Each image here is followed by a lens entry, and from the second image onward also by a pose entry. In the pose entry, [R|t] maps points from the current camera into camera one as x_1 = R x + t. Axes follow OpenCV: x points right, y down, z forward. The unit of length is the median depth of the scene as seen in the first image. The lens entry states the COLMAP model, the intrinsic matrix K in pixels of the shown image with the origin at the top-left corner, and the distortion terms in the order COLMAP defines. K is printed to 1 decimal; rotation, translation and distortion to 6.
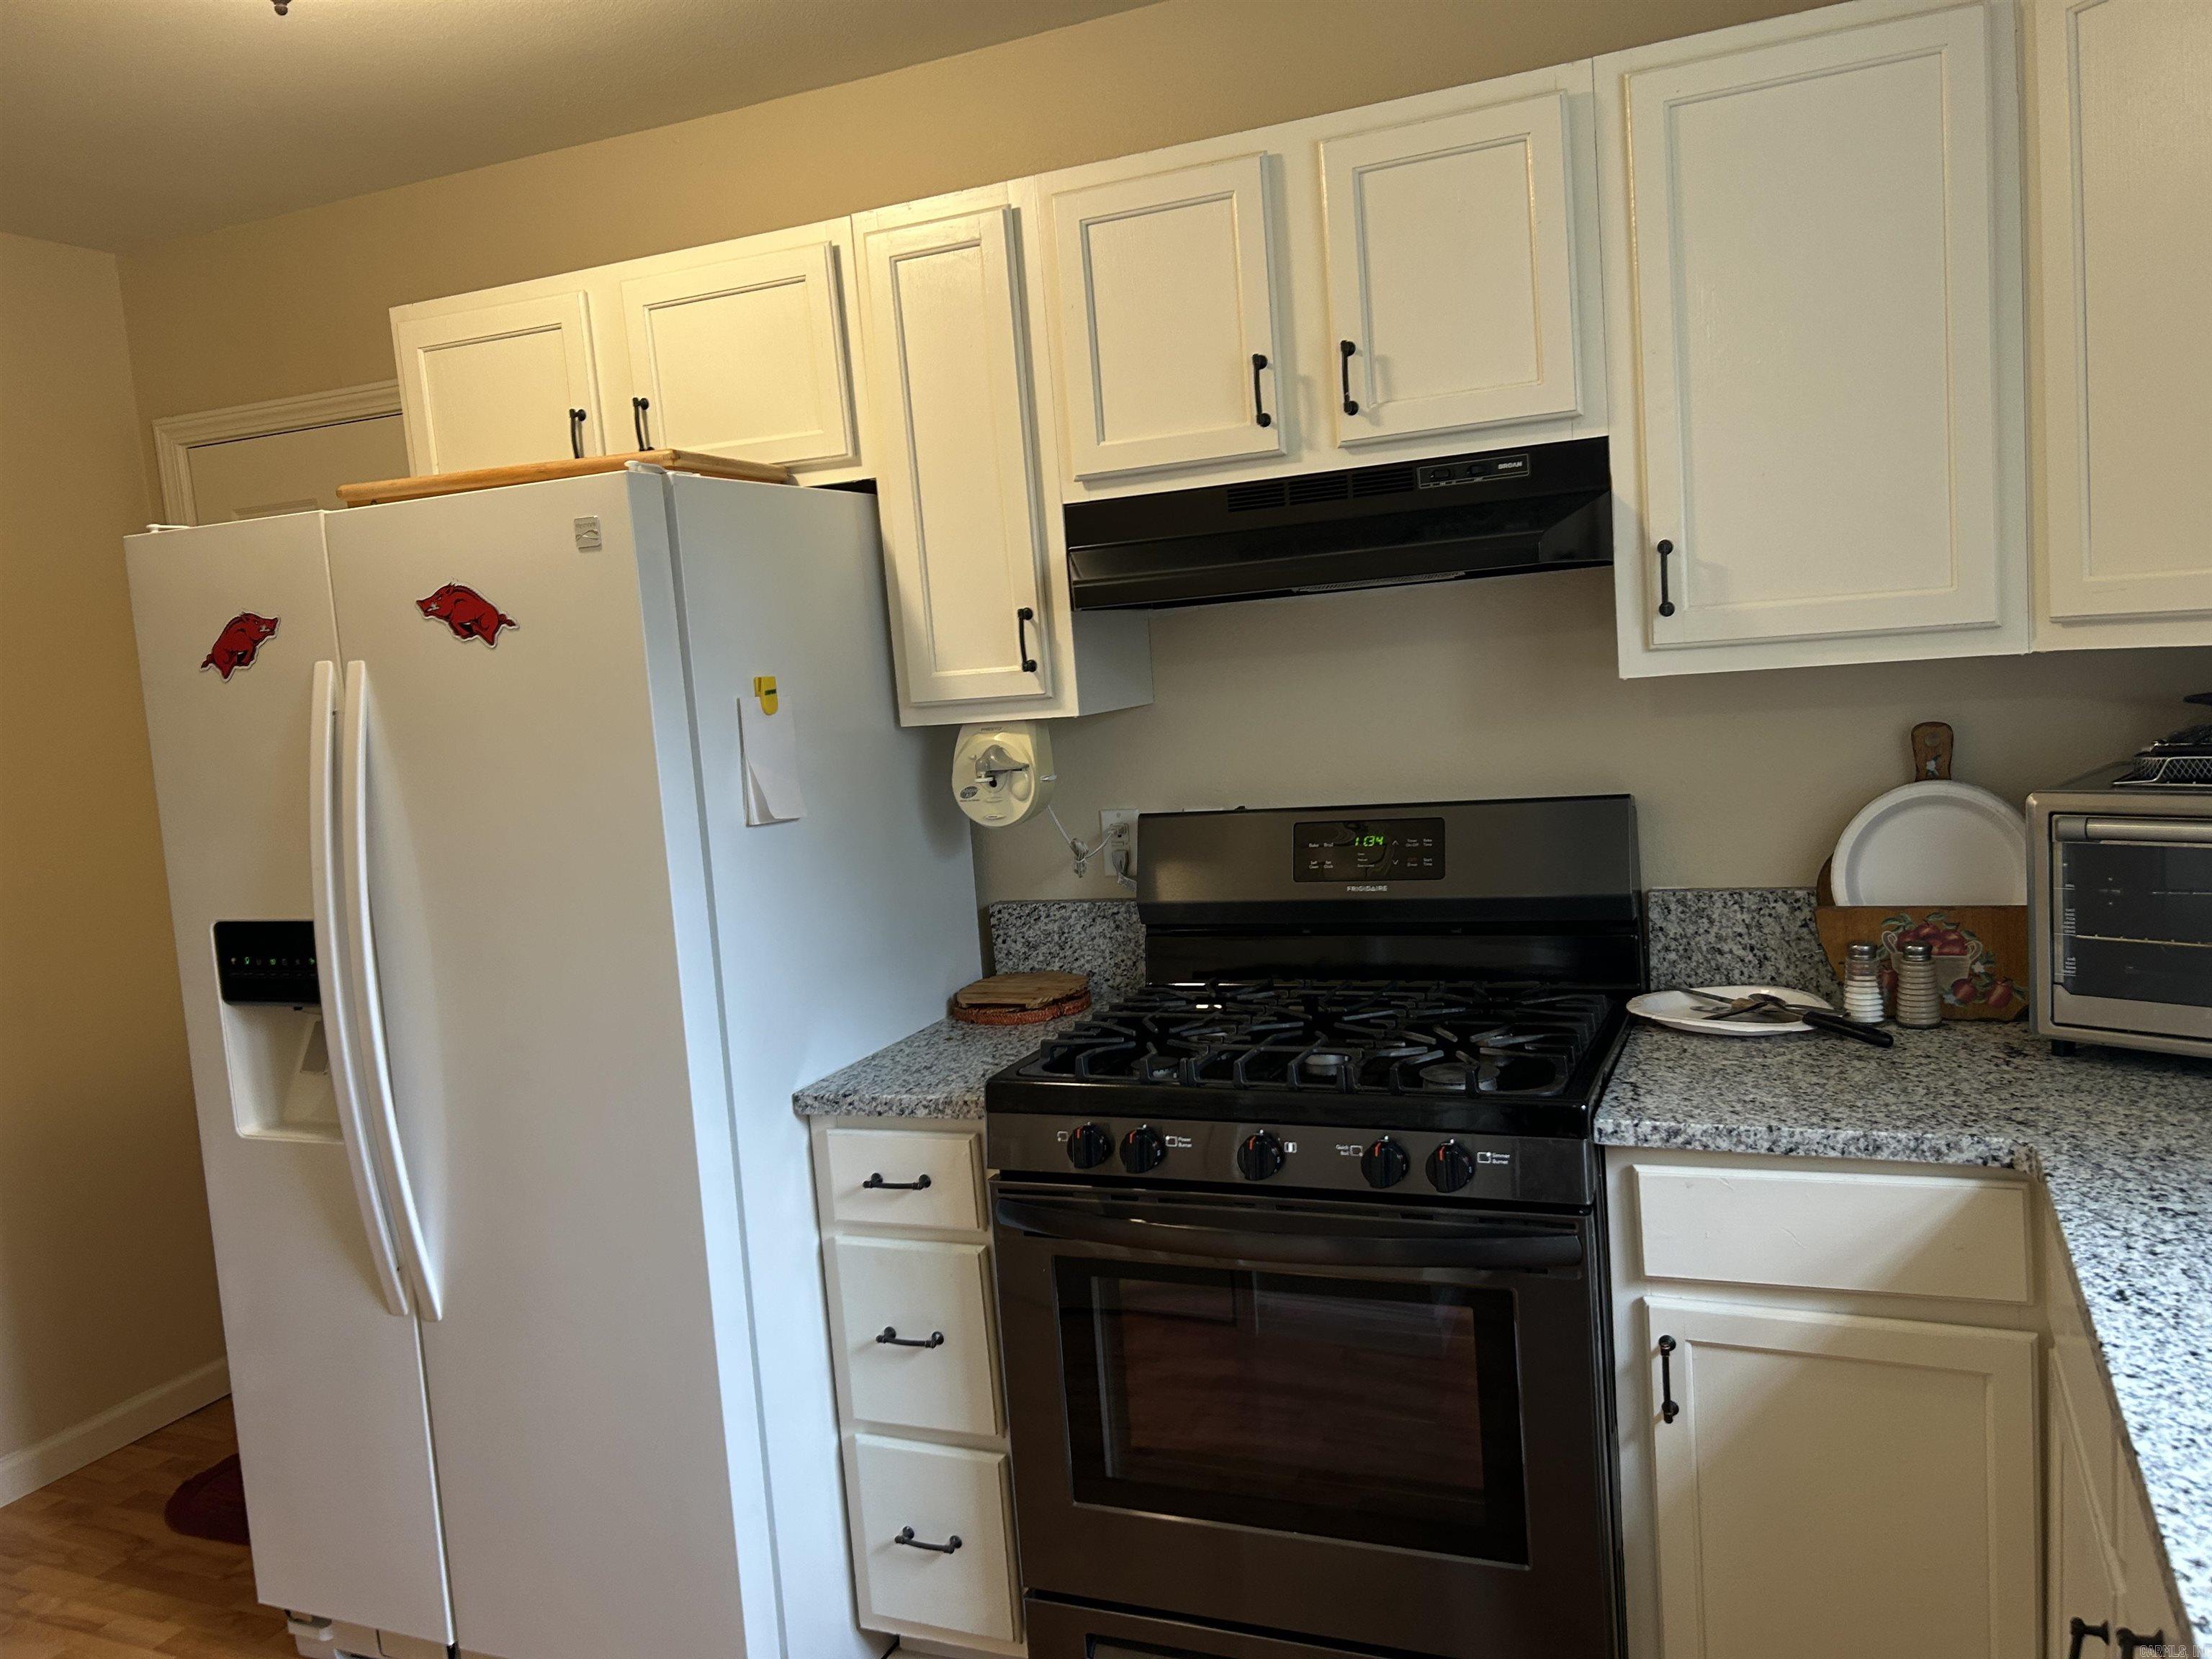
lens RADIAL K [[1668.8, 0, 1106.0], [0, 1668.8, 829.5], [0, 0, 1]] dist [0.084404, -0.101989]
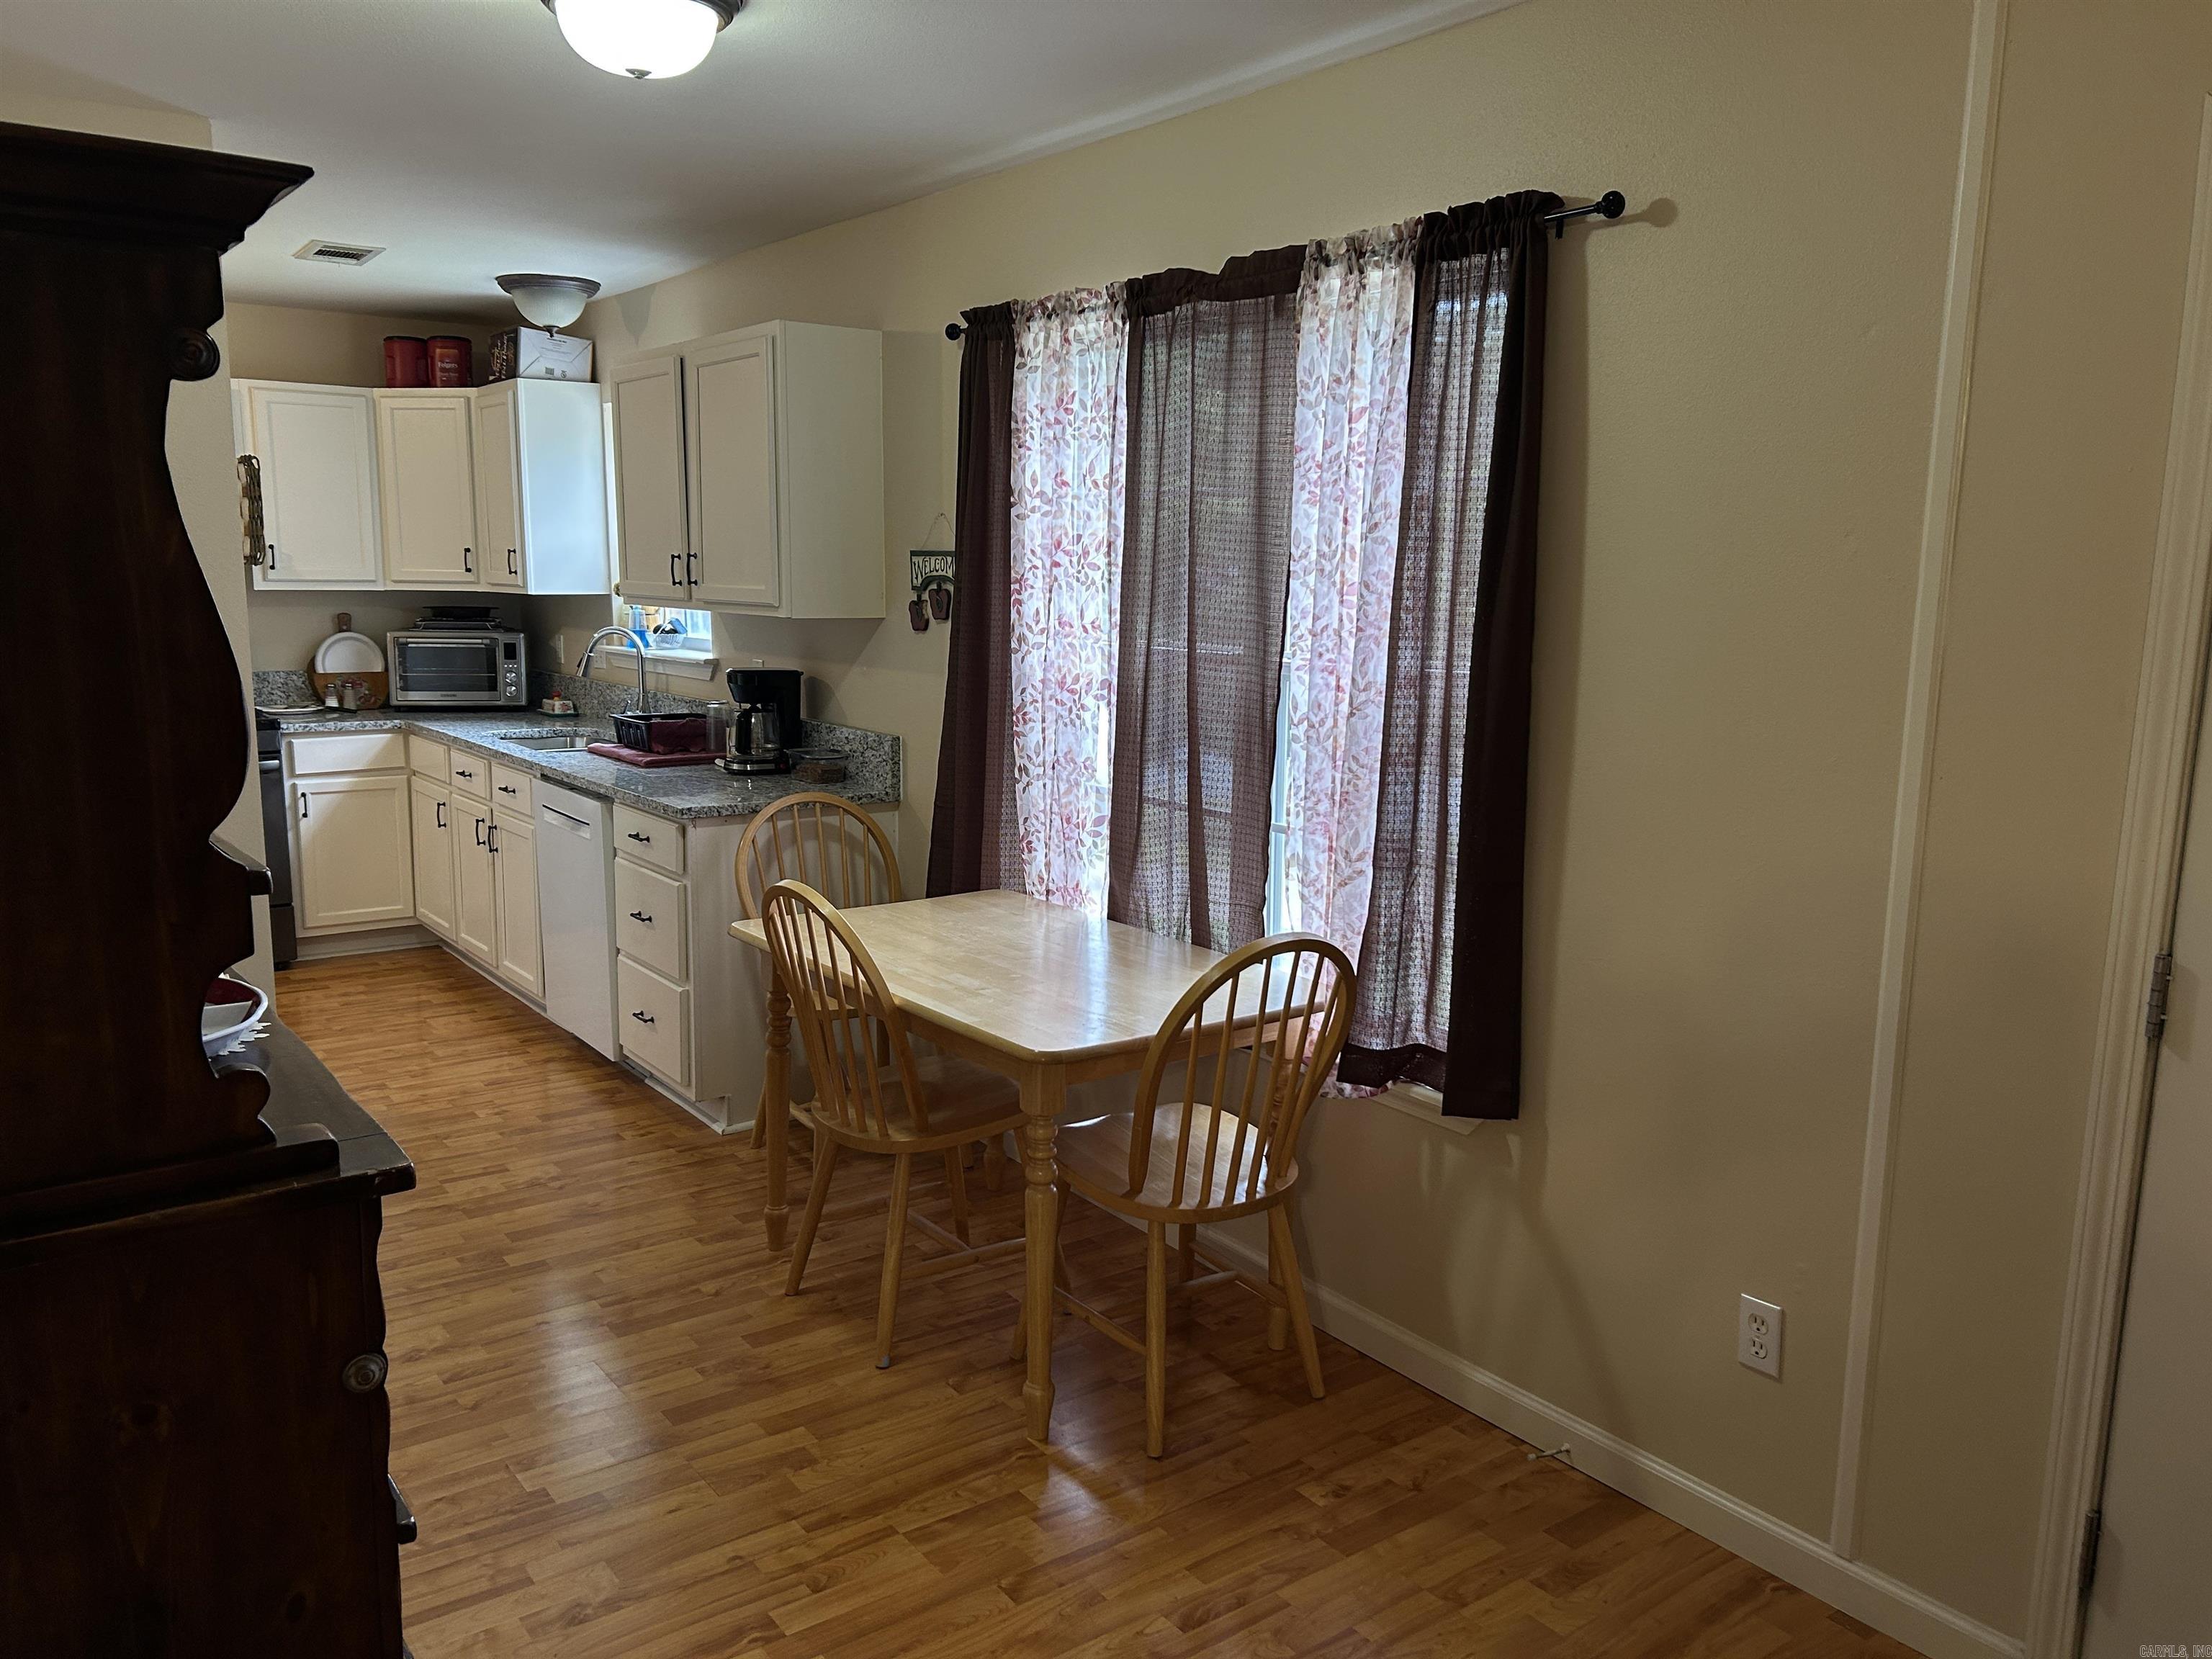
lens RADIAL K [[1668.8, 0, 1106.0], [0, 1668.8, 829.5], [0, 0, 1]] dist [0.084404, -0.101989]
pose [[0.501607, -0.055809, 0.863293, -1.585024], [0.048234, 0.998169, 0.036503, 0.303131], [-0.863750, 0.023330, 0.503381, -1.829139]]
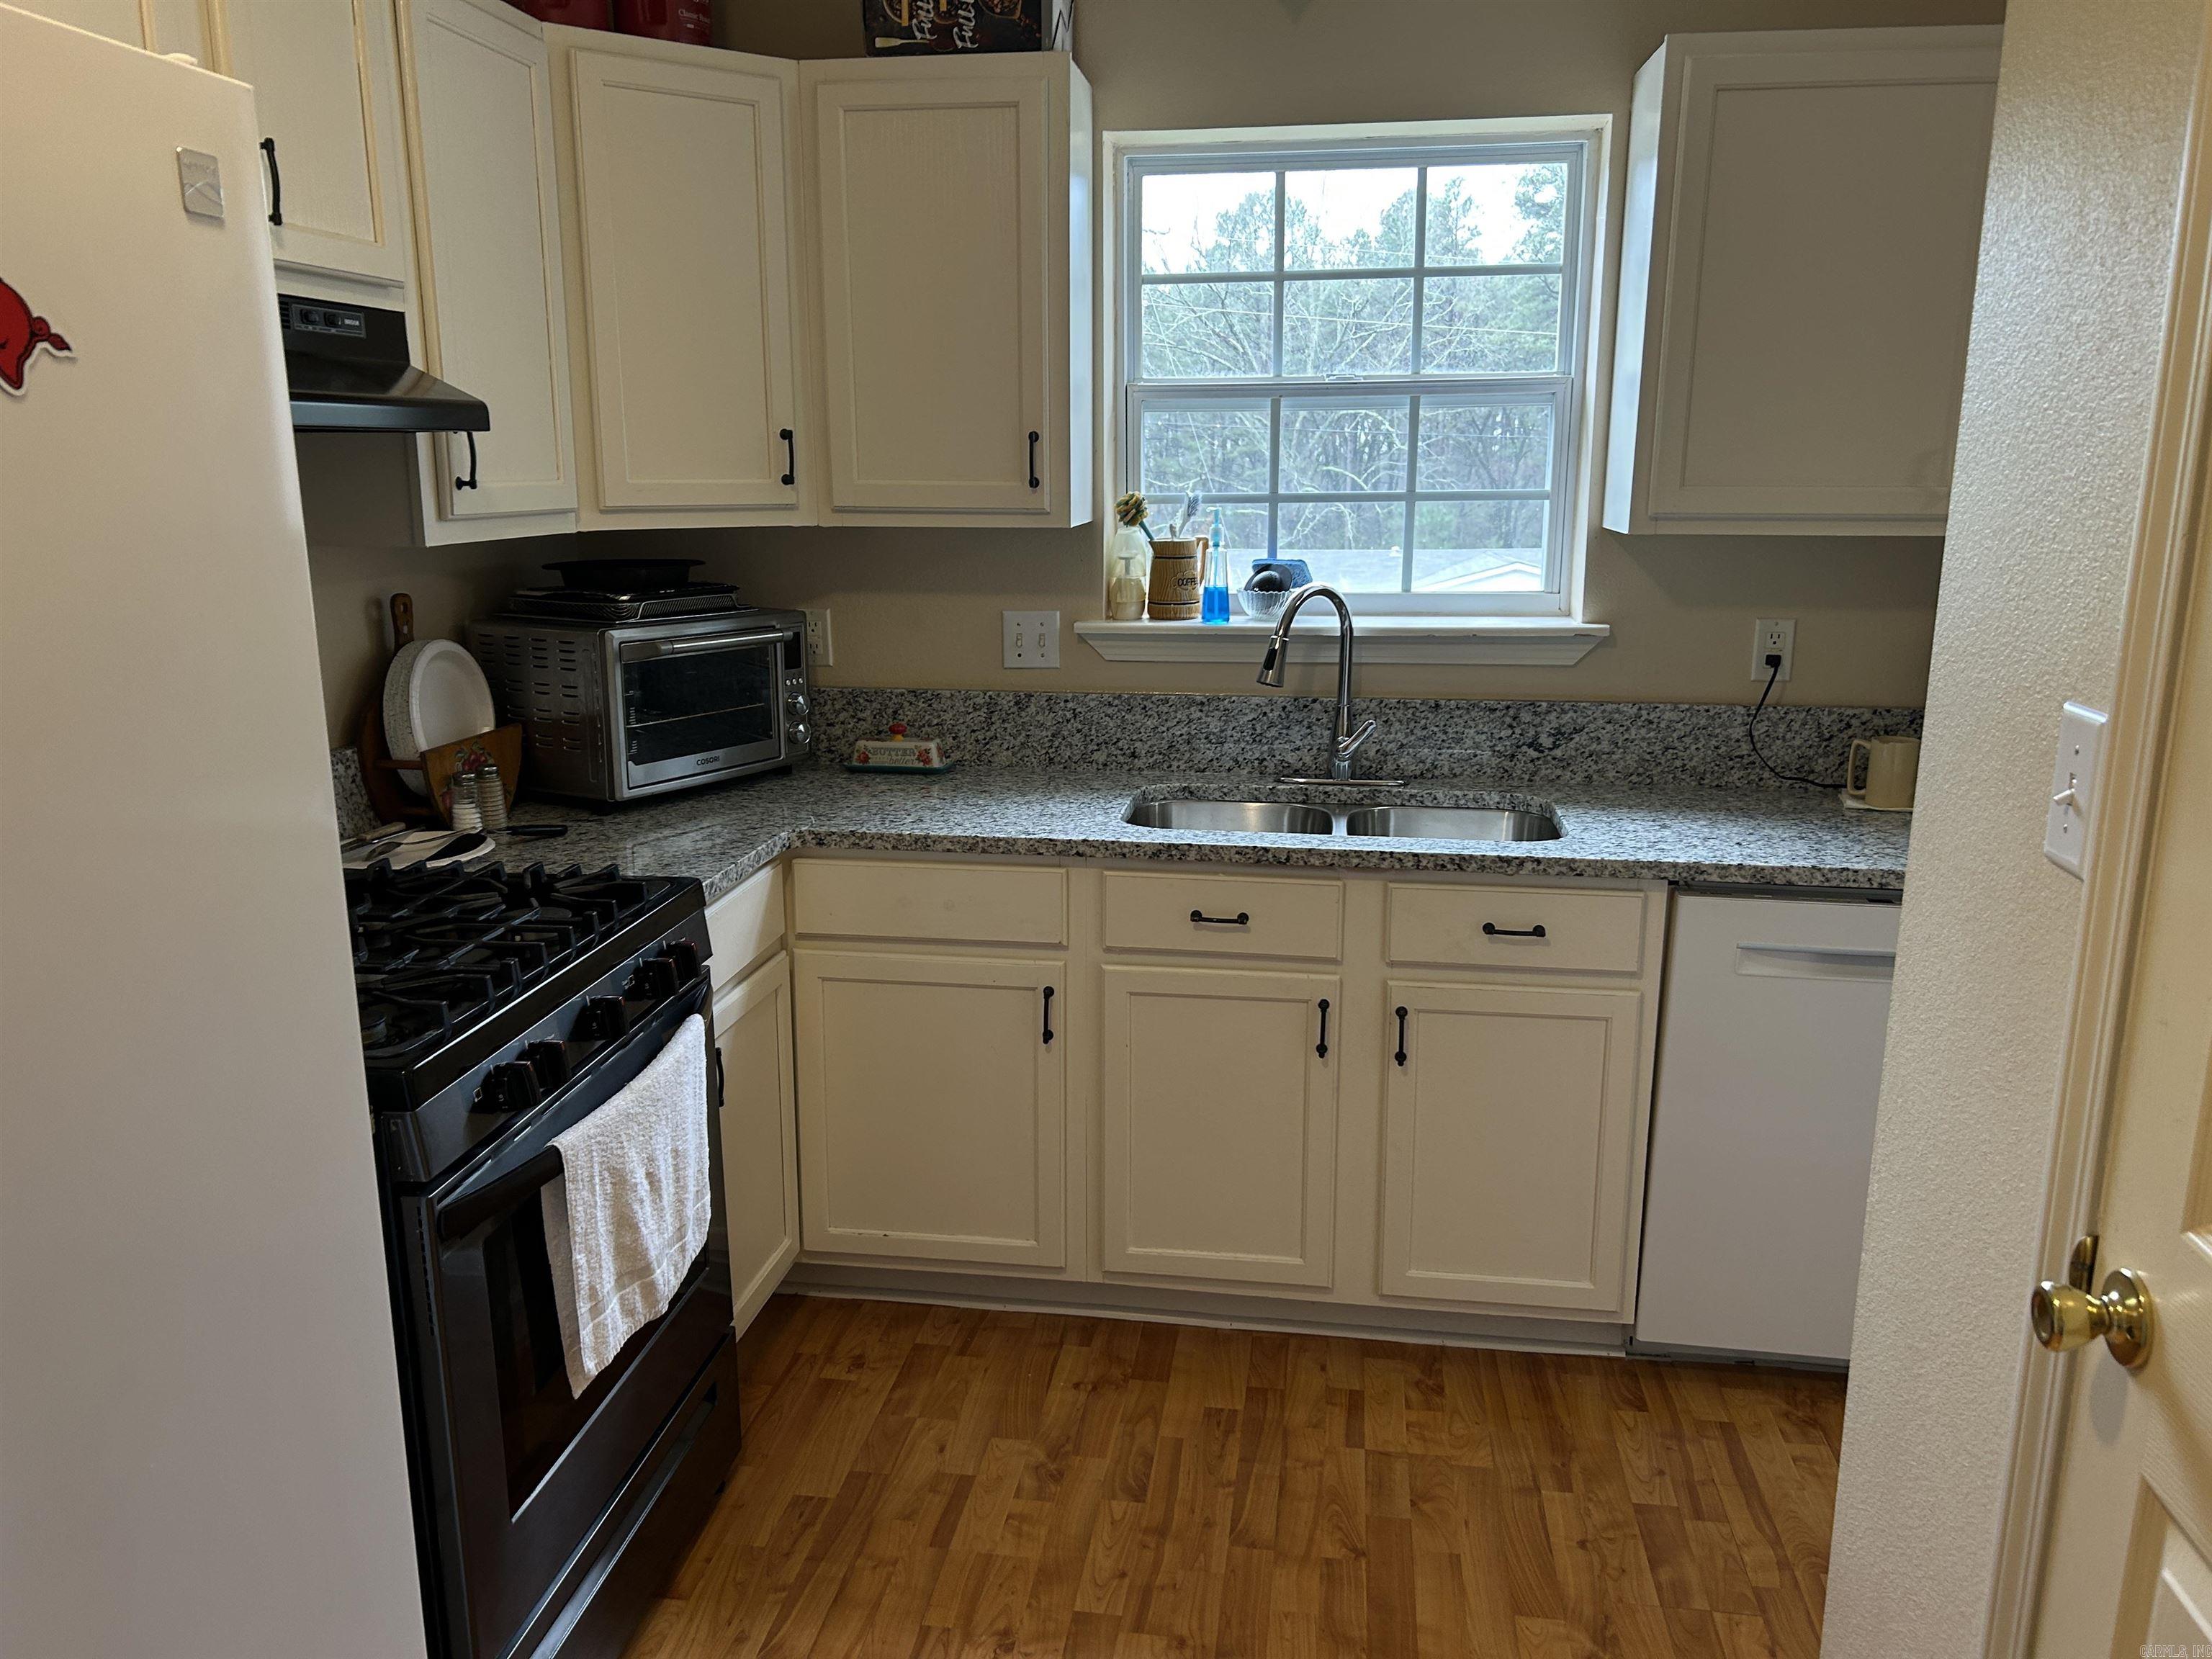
lens RADIAL K [[1668.8, 0, 1106.0], [0, 1668.8, 829.5], [0, 0, 1]] dist [0.084404, -0.101989]
pose [[-0.268641, -0.131195, 0.954264, -0.900488], [0.128668, 0.976915, 0.170532, -0.043428], [-0.954608, 0.168595, -0.245559, 0.922929]]
